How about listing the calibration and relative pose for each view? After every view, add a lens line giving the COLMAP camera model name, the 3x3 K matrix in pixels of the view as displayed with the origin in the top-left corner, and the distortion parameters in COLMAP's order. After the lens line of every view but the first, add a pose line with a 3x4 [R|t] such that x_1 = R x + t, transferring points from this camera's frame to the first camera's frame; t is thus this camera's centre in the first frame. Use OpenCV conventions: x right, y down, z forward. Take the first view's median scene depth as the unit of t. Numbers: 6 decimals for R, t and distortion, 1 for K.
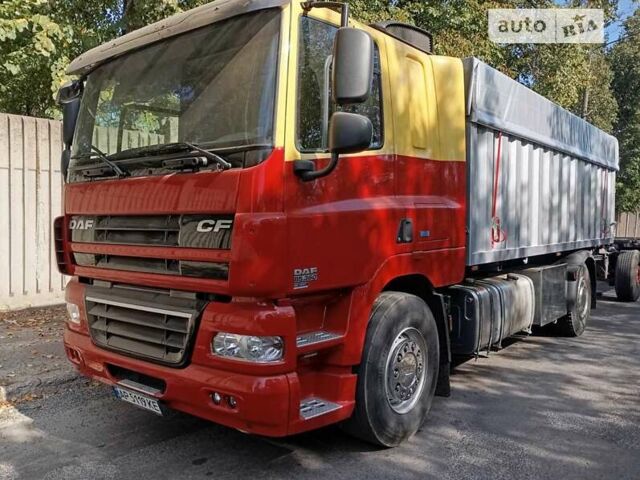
lens RADIAL K [[547.3, 0, 320.0], [0, 547.3, 240.0], [0, 0, 1]] dist [0.058132, -0.102272]
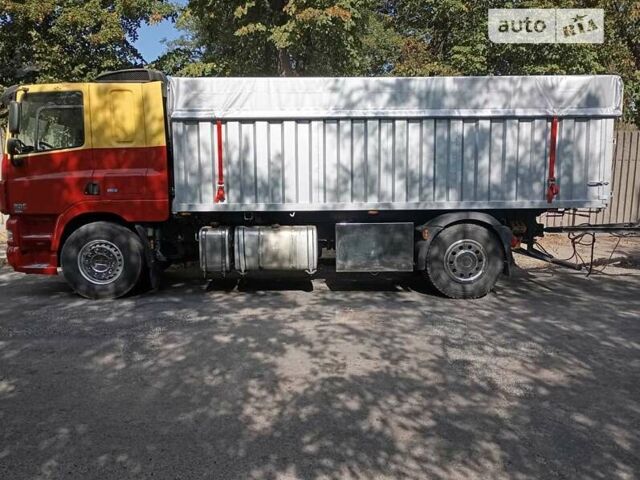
lens RADIAL K [[547.3, 0, 320.0], [0, 547.3, 240.0], [0, 0, 1]] dist [0.058132, -0.102272]
pose [[0.641831, 0.069242, -0.763713, 2.231544], [-0.019894, 0.997083, 0.073681, 0.003485], [0.766588, -0.032097, 0.641337, 0.387946]]
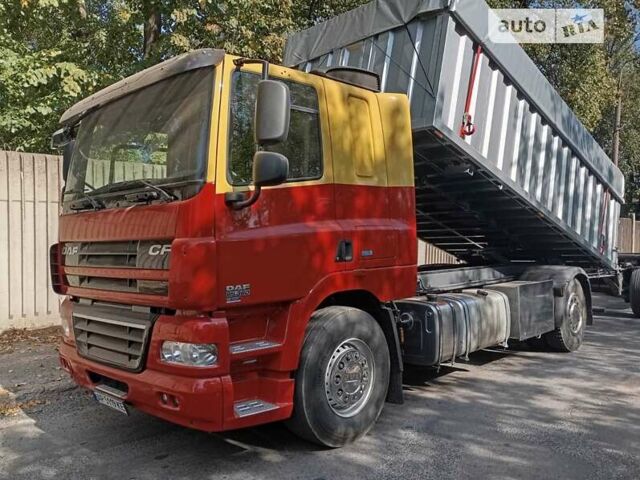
lens RADIAL K [[537.1, 0, 320.0], [0, 537.1, 240.0], [0, 0, 1]] dist [0.006525, -0.003493]
pose [[0.997815, -0.017751, -0.063635, 0.168615], [0.015210, 0.999076, -0.040188, 0.003660], [0.064290, 0.039132, 0.997164, -0.096276]]
